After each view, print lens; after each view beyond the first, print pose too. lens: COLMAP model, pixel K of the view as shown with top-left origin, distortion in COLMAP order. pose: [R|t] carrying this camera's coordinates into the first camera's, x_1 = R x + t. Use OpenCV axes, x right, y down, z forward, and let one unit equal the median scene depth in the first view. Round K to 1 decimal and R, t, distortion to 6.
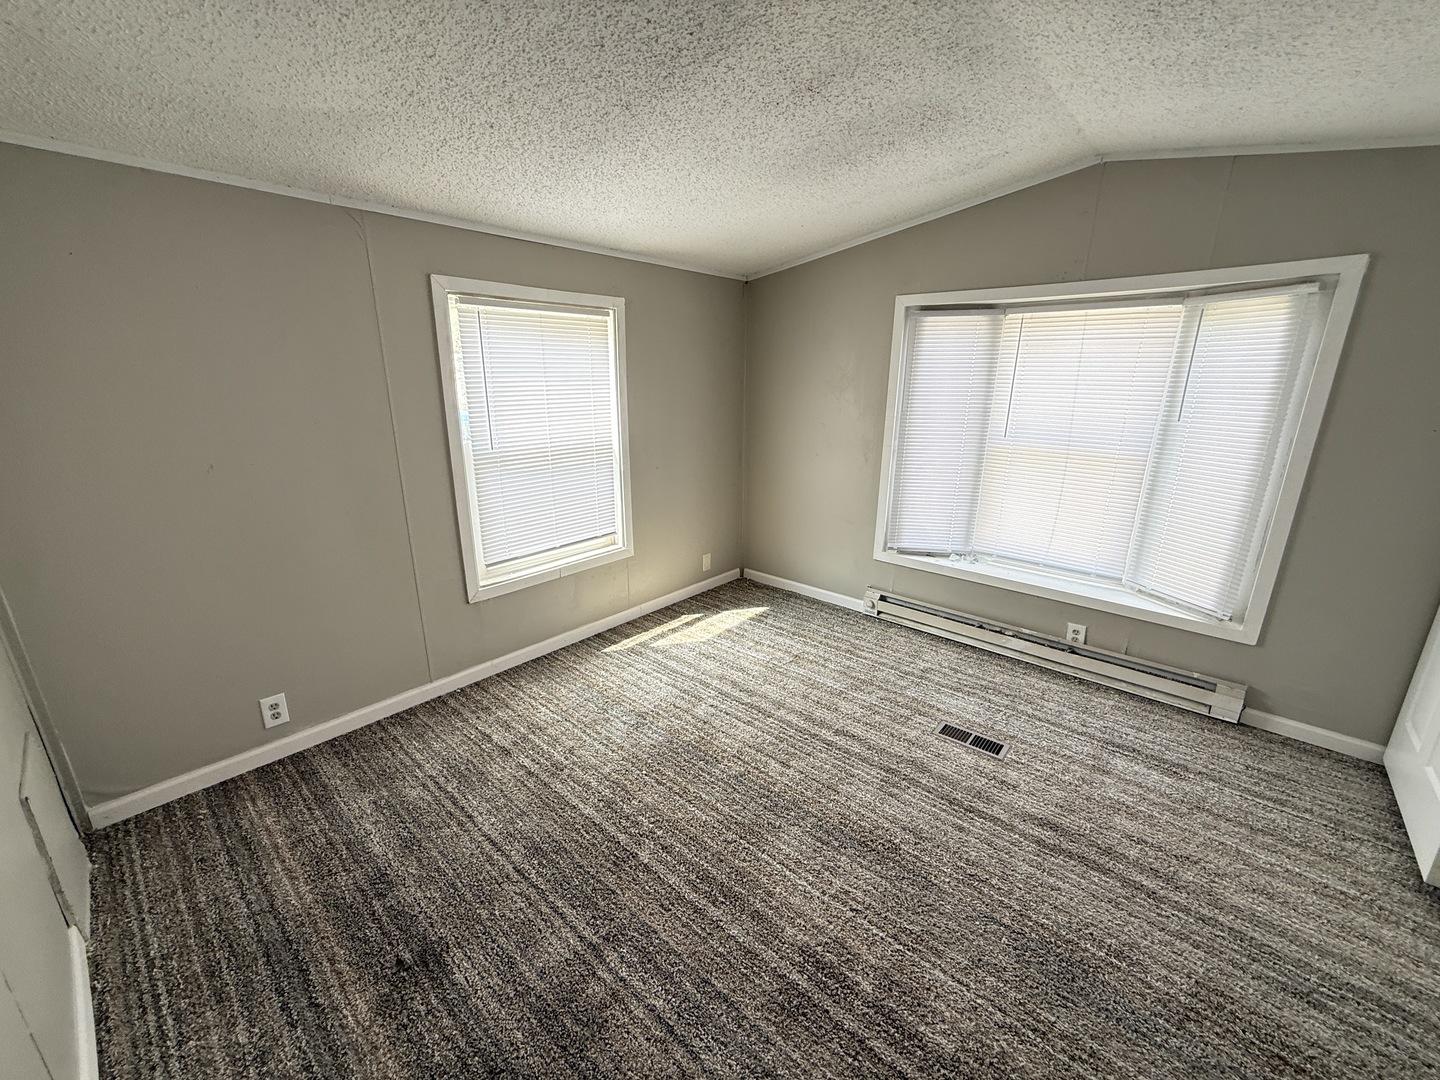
lens RADIAL K [[572.9, 0, 716.4], [0, 572.9, 538.4], [0, 0, 1]] dist [0.000497, -0.000419]
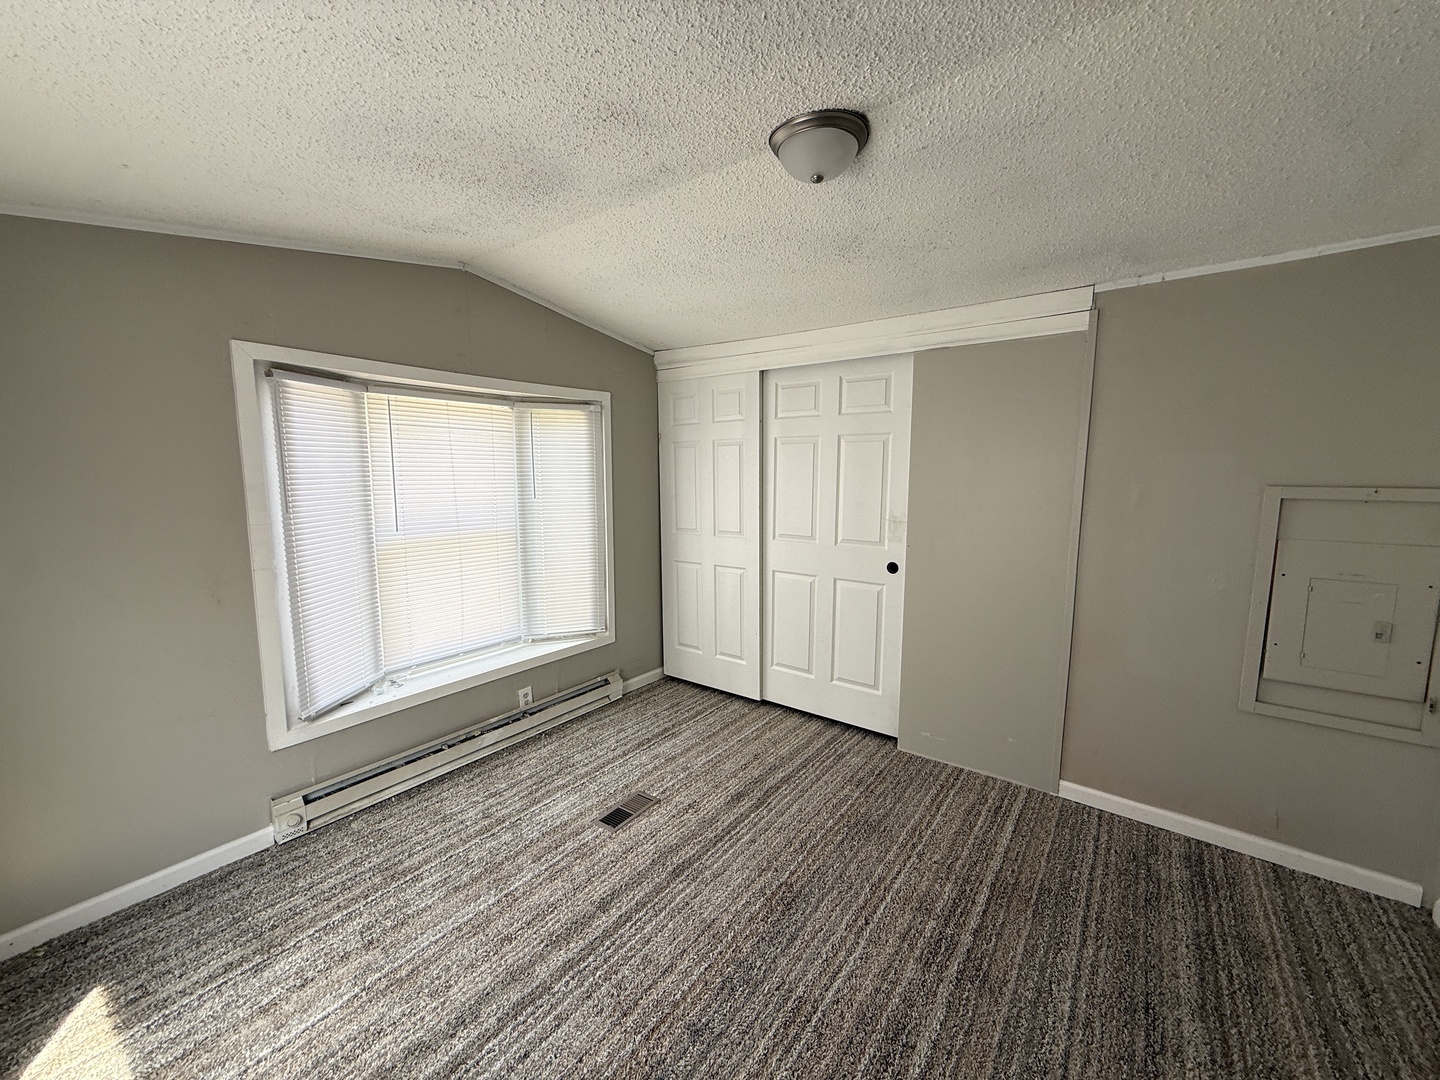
lens RADIAL K [[572.9, 0, 716.4], [0, 572.9, 538.4], [0, 0, 1]] dist [0.000497, -0.000419]
pose [[-0.076664, -0.127763, 0.988837, -0.432107], [0.272341, 0.951359, 0.144035, -0.178291], [-0.959142, 0.280344, -0.038140, 0.640502]]
